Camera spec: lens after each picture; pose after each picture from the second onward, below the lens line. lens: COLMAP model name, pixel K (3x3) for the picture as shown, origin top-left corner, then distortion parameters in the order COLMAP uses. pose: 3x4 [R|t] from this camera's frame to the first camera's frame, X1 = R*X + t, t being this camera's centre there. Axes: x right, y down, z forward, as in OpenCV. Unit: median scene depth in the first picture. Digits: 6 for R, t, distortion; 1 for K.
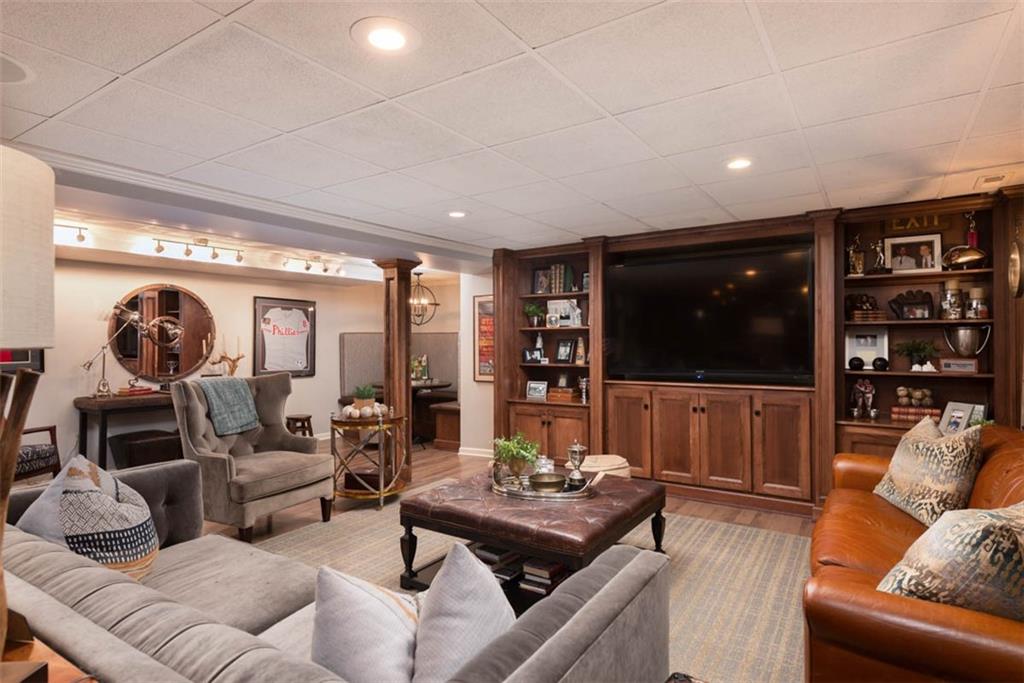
lens RADIAL K [[535.1, 0, 513.5], [0, 535.1, 344.2], [0, 0, 1]] dist [0.000743, -0.000080]
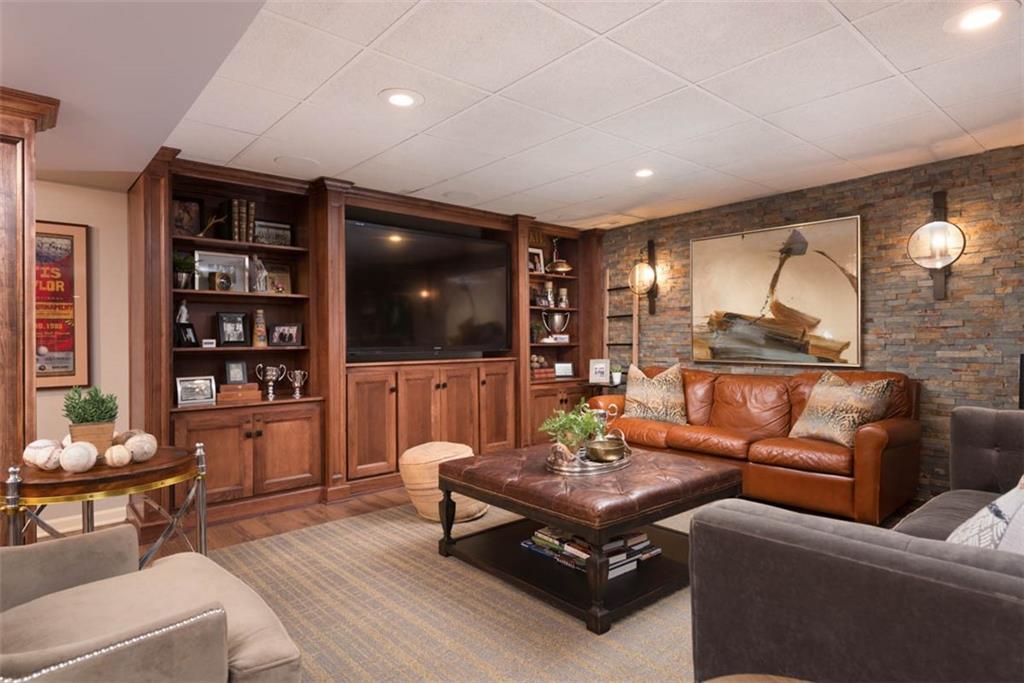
lens RADIAL K [[575.5, 0, 513.6], [0, 575.5, 336.6], [0, 0, 1]] dist [0.004374, 0.000322]
pose [[0.264195, 0.012780, 0.964385, -0.622368], [0.015867, 0.999719, -0.017595, 0.049464], [-0.964339, 0.019951, 0.263918, 0.564244]]
